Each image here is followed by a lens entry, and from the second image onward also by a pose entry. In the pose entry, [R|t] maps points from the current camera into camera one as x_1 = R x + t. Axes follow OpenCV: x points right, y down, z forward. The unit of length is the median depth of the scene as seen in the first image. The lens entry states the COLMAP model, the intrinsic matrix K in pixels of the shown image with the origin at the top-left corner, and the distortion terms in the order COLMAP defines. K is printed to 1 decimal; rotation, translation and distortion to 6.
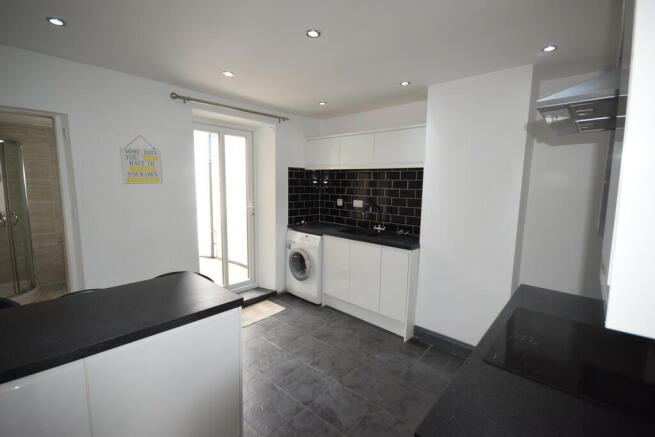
lens RADIAL K [[293.4, 0, 327.3], [0, 293.4, 217.6], [0, 0, 1]] dist [0.000814, 0.000013]
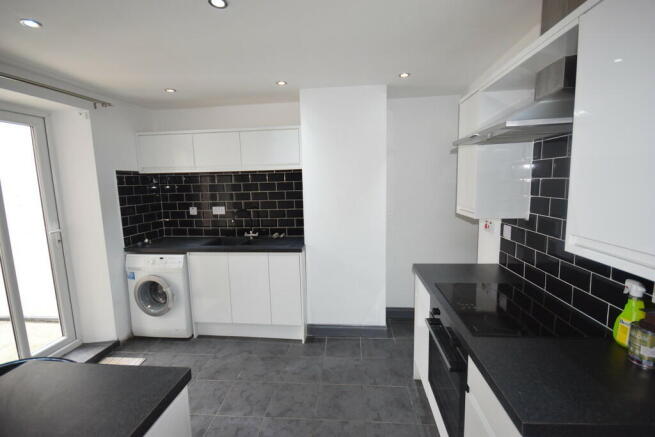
lens RADIAL K [[286.7, 0, 329.8], [0, 286.7, 218.3], [0, 0, 1]] dist [-0.012497, -0.000160]
pose [[0.795486, -0.109736, 0.595954, -0.155897], [0.109391, 0.993314, 0.036886, -0.021180], [-0.596017, 0.035850, 0.802171, 0.117912]]
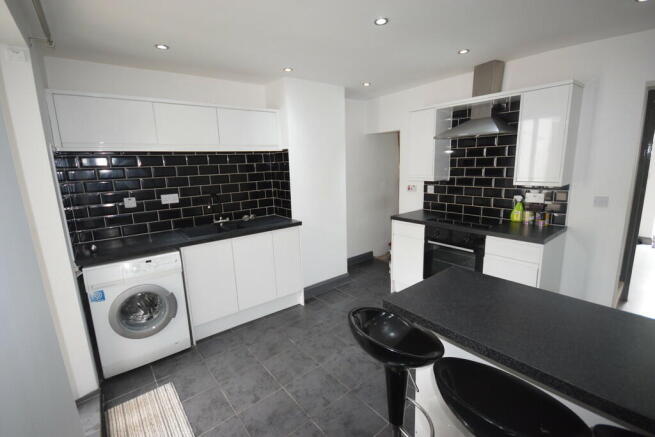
lens RADIAL K [[293.4, 0, 327.3], [0, 293.4, 217.6], [0, 0, 1]] dist [0.000814, 0.000013]
pose [[0.161076, -0.204551, 0.965512, -0.591083], [0.157577, 0.971067, 0.179439, -0.077258], [-0.974281, 0.123240, 0.188648, 0.515033]]
